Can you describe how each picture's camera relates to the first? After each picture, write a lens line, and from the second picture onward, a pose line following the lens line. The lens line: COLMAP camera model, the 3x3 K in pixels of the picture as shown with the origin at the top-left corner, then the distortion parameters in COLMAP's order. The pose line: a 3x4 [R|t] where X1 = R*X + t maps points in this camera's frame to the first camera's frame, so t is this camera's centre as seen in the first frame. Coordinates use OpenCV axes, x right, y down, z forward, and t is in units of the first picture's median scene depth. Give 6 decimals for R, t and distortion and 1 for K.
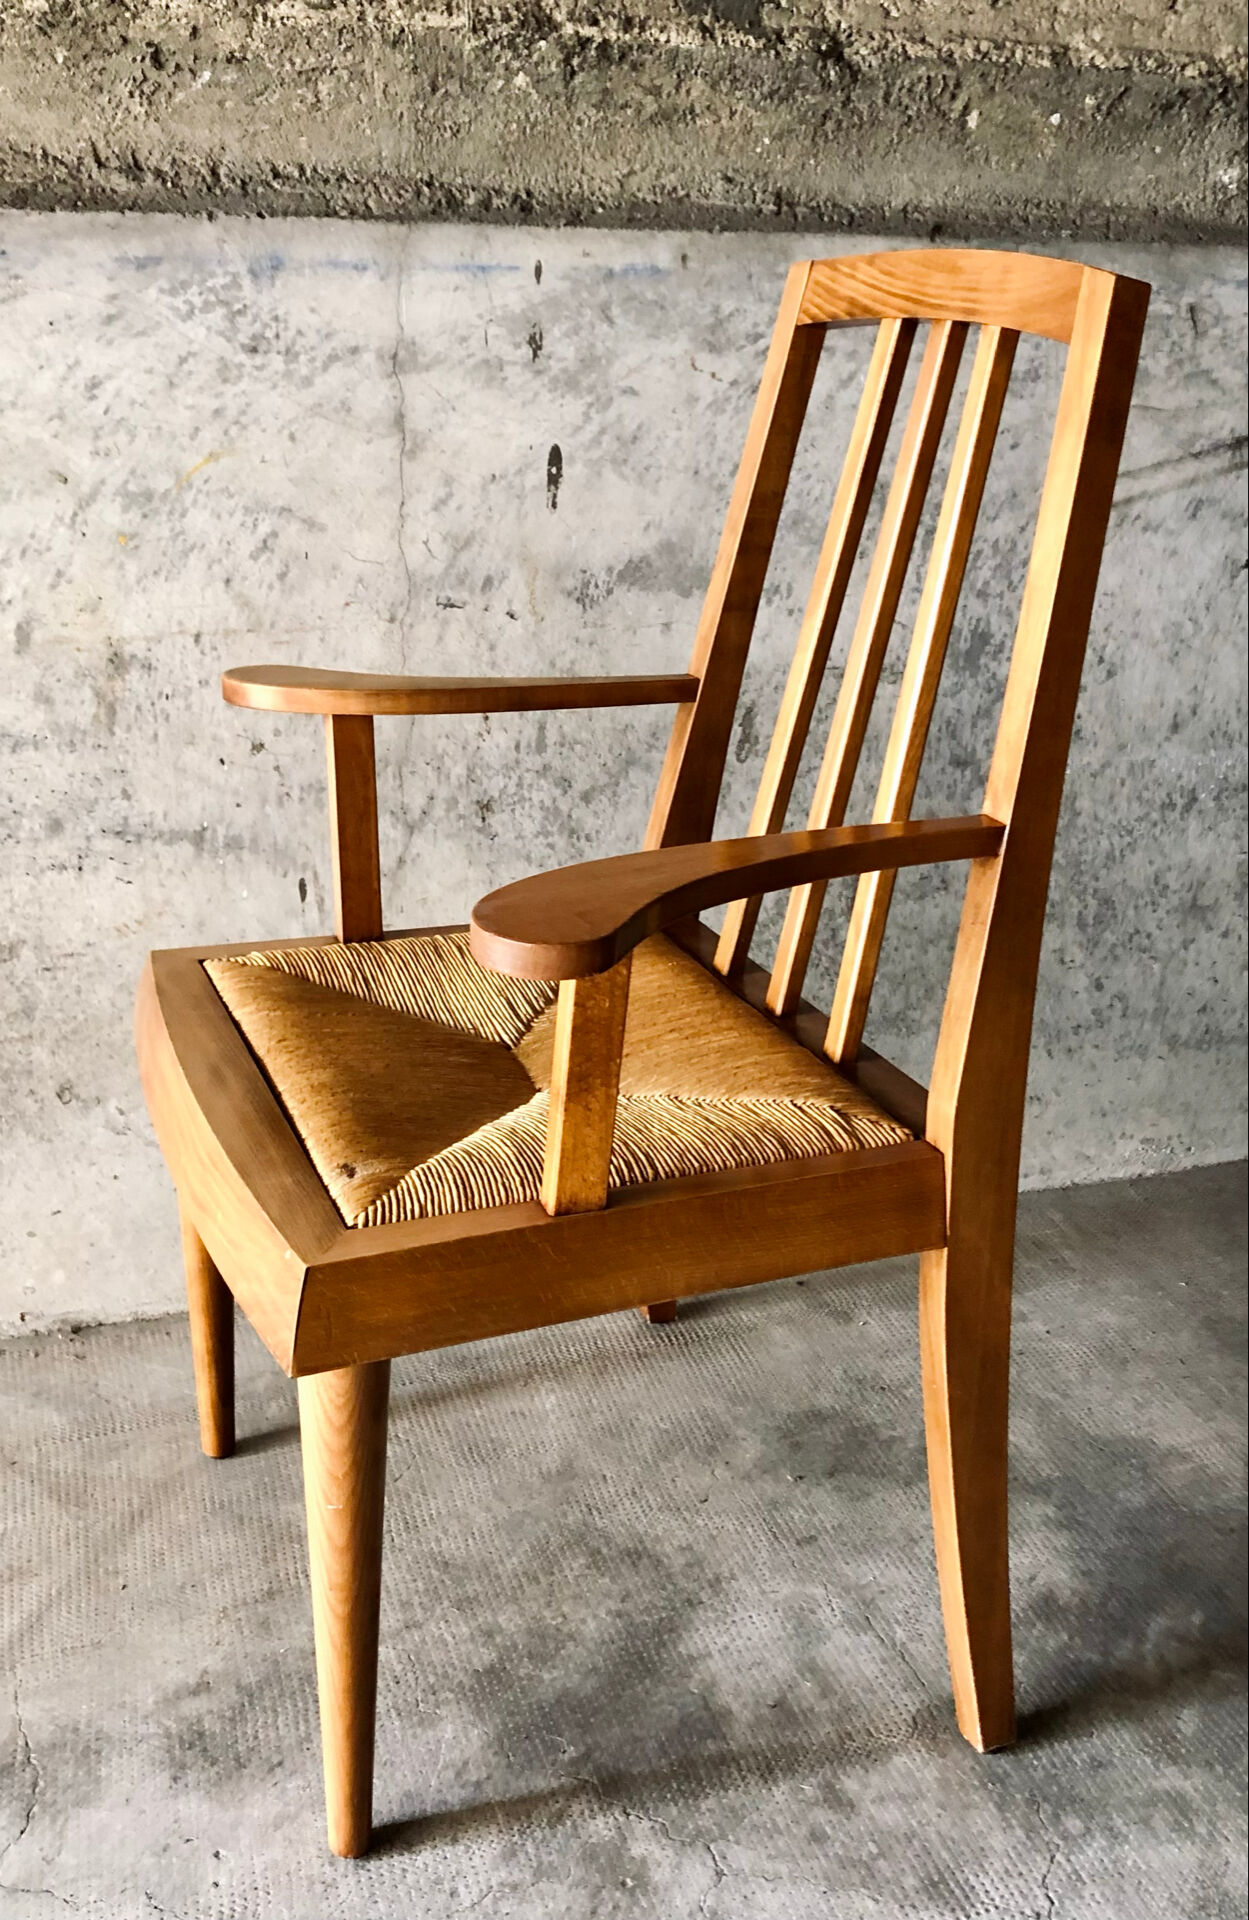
lens RADIAL K [[1851.6, 0, 633.0], [0, 1851.6, 991.8], [0, 0, 1]] dist [0.015575, 0.000000]
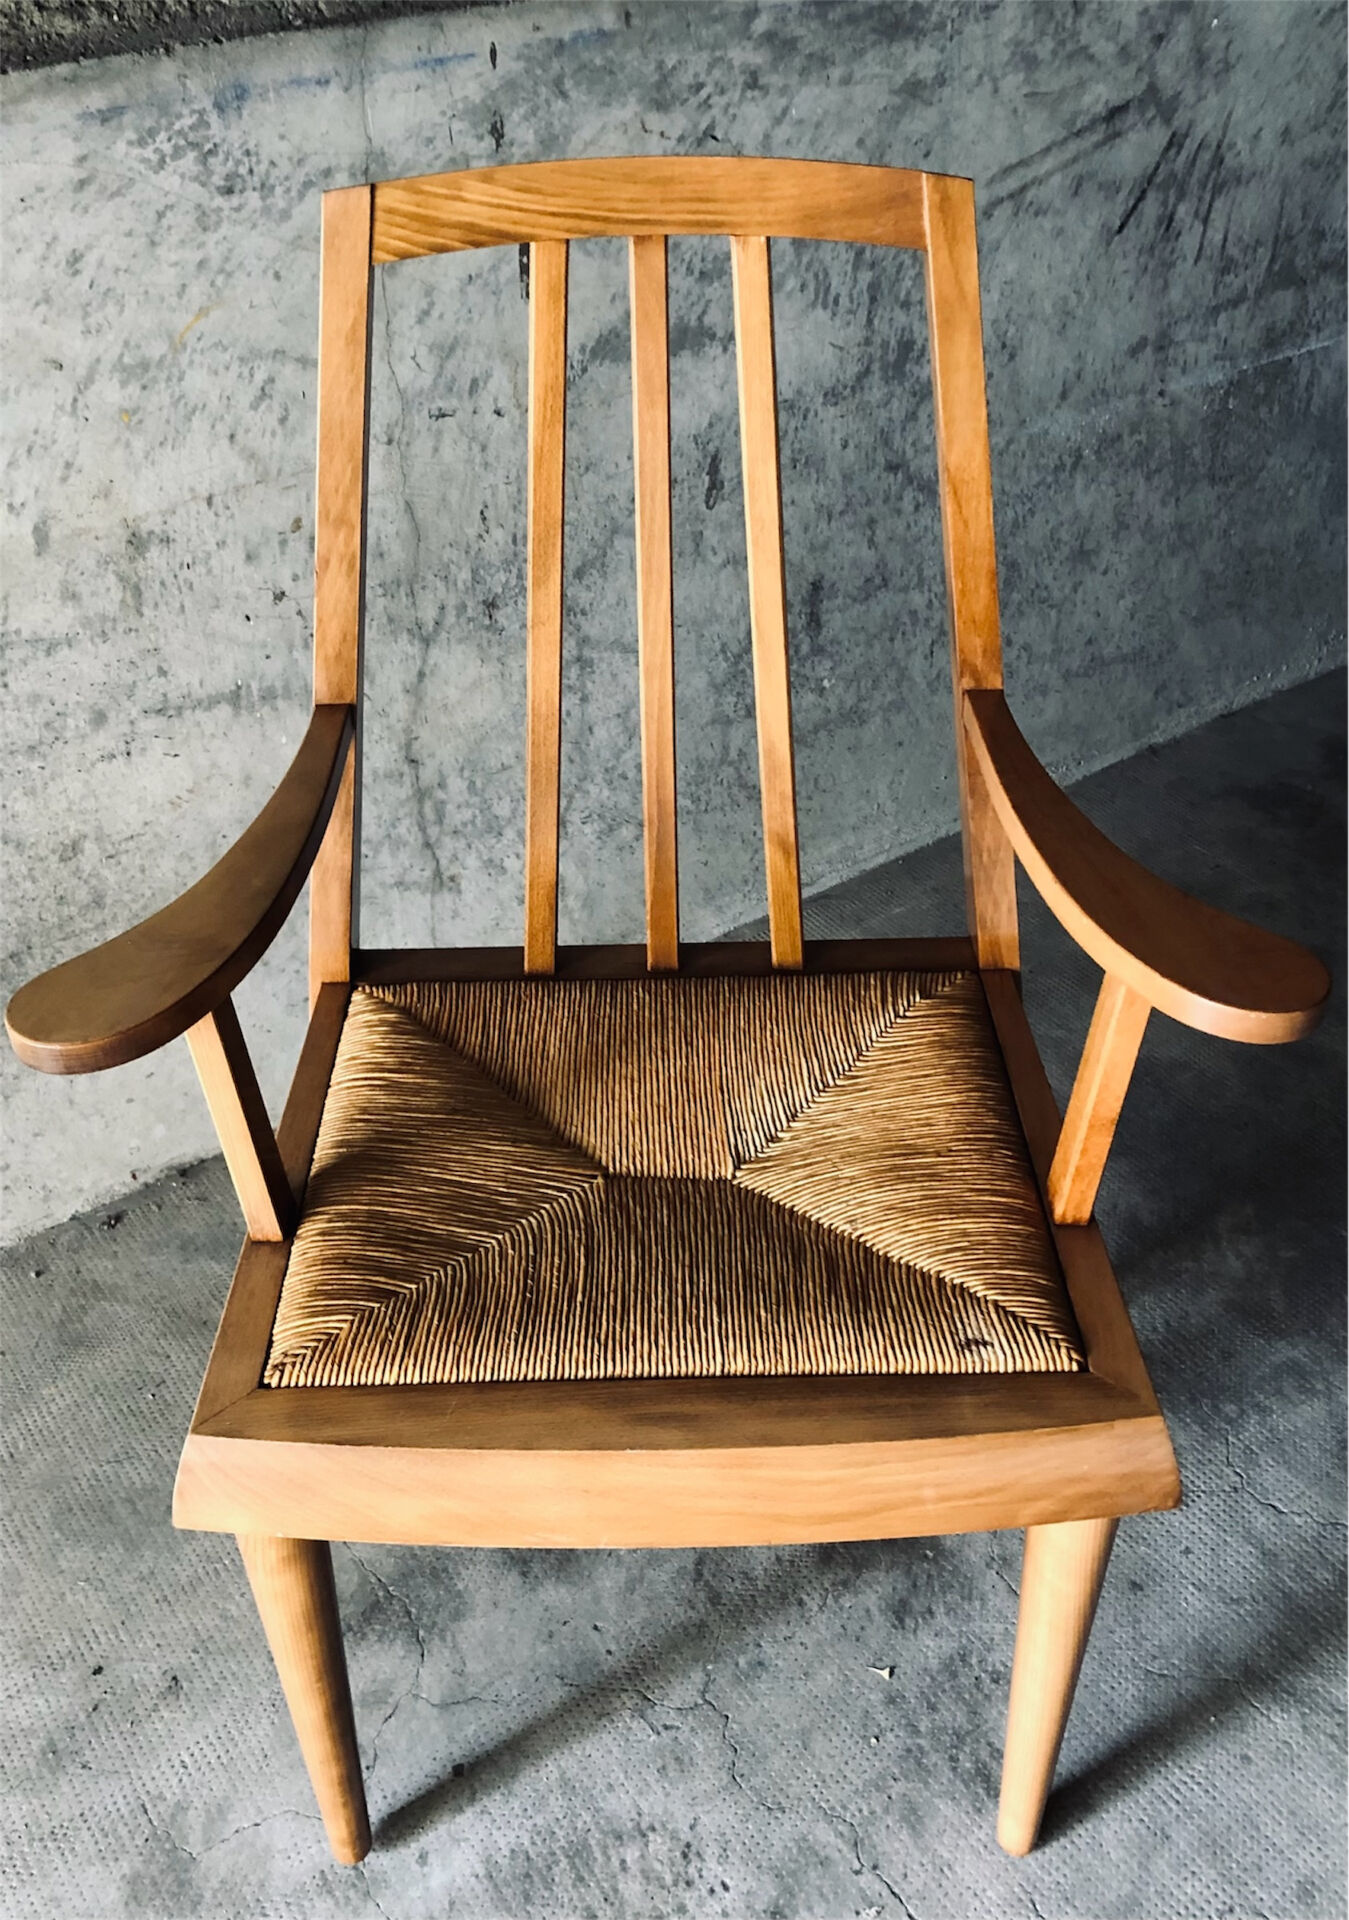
lens RADIAL K [[1854.4, 0, 669.7], [0, 1854.4, 942.1], [0, 0, 1]] dist [0.000566, 0.000000]
pose [[0.956417, -0.206487, 0.206471, -0.254238], [0.149702, 0.953814, 0.260440, -0.188623], [-0.250712, -0.218180, 0.943155, -0.015978]]
